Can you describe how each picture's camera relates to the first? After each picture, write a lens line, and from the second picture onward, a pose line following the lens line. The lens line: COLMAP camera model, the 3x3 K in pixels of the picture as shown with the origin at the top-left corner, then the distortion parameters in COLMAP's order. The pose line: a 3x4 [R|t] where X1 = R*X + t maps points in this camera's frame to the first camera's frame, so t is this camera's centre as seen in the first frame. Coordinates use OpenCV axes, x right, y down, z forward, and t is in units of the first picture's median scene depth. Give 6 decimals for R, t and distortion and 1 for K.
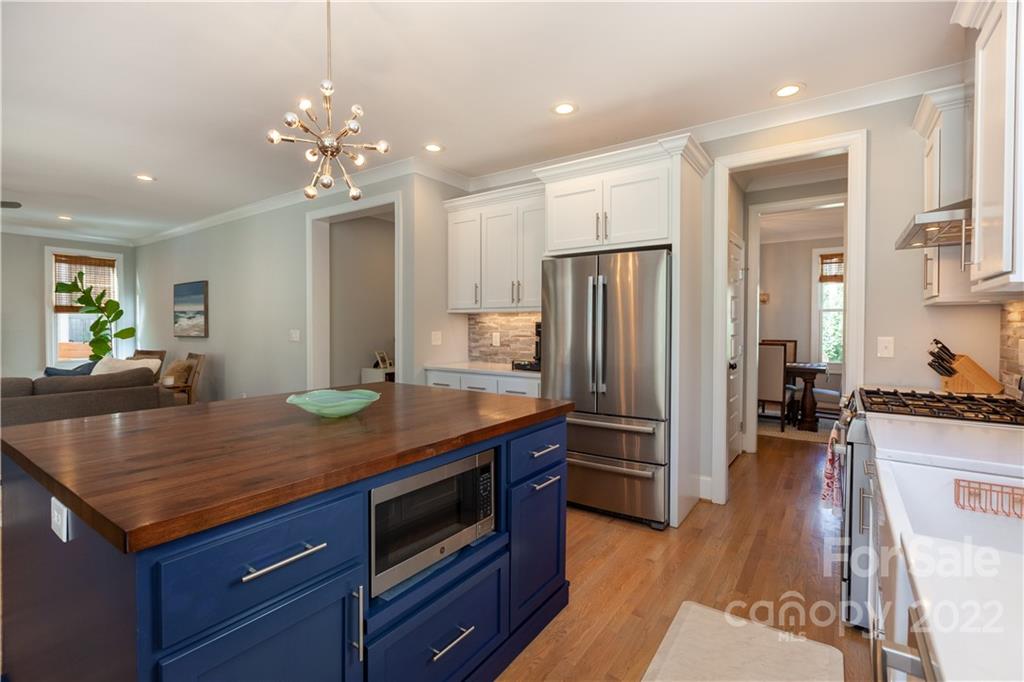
lens RADIAL K [[478.5, 0, 493.5], [0, 478.5, 334.5], [0, 0, 1]] dist [-0.001006, -0.000420]
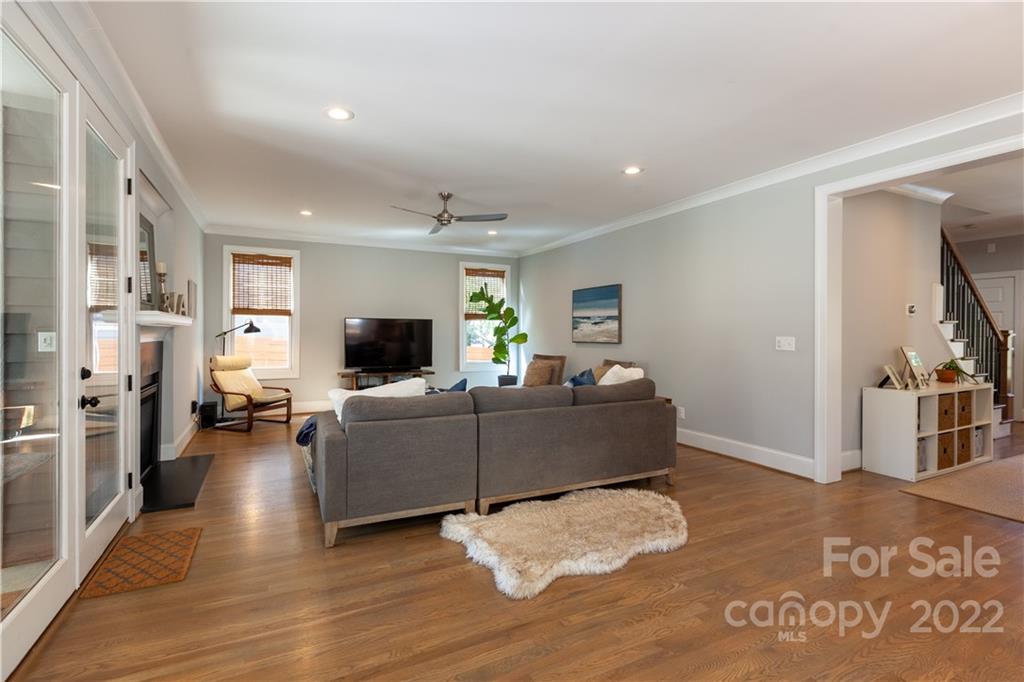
lens RADIAL K [[478.5, 0, 493.5], [0, 478.5, 334.5], [0, 0, 1]] dist [-0.001006, -0.000420]
pose [[0.872725, 0.004886, -0.488188, -0.309927], [-0.011366, 0.999882, -0.010312, 0.000335], [0.488080, 0.014548, 0.872678, 0.043474]]
